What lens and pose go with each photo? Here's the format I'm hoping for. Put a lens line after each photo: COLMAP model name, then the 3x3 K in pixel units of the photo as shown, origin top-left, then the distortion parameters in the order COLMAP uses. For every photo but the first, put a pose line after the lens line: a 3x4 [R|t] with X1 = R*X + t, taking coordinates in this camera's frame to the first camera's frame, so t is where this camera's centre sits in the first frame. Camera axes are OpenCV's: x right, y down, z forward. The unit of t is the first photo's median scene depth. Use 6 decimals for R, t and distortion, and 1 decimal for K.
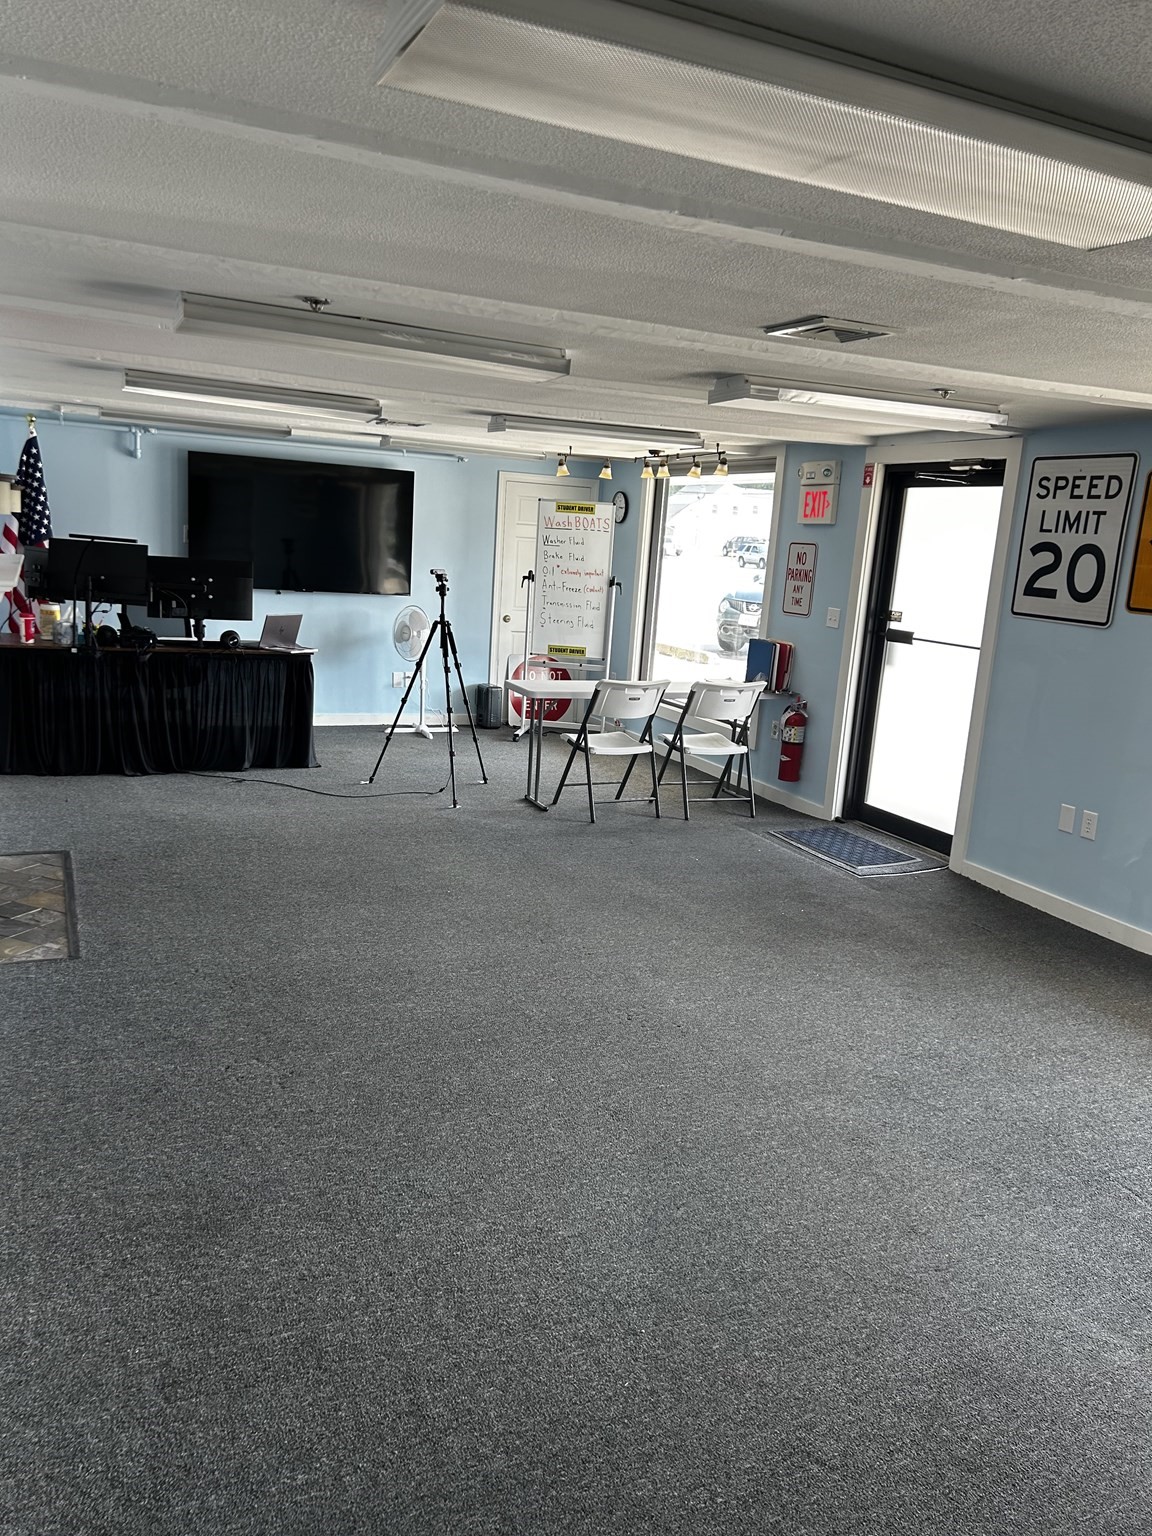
lens RADIAL K [[1133.0, 0, 558.5], [0, 1133.0, 774.9], [0, 0, 1]] dist [0.111042, -0.219269]
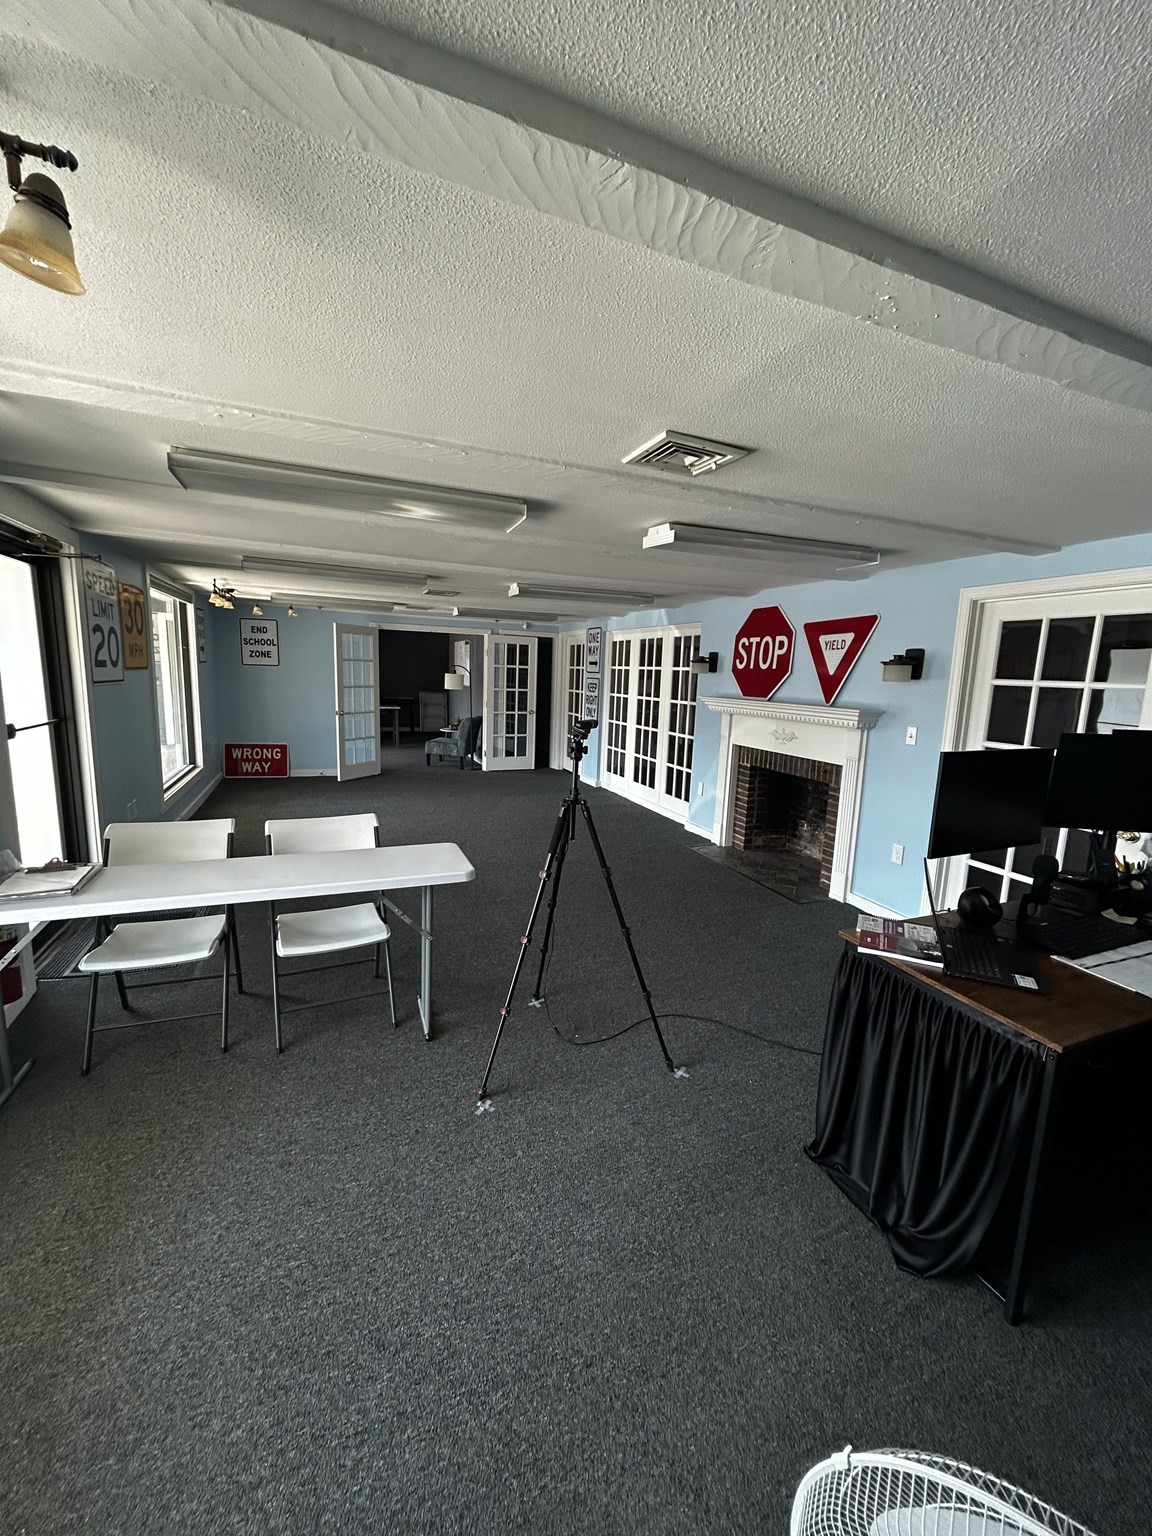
lens RADIAL K [[614.5, 0, 576.0], [0, 614.5, 768.0], [0, 0, 1]] dist [0.000476, -0.002368]
pose [[-0.994257, -0.104480, 0.023151, -0.107323], [-0.089254, 0.928964, 0.359248, -0.268258], [-0.059040, 0.355119, -0.932955, 1.285263]]
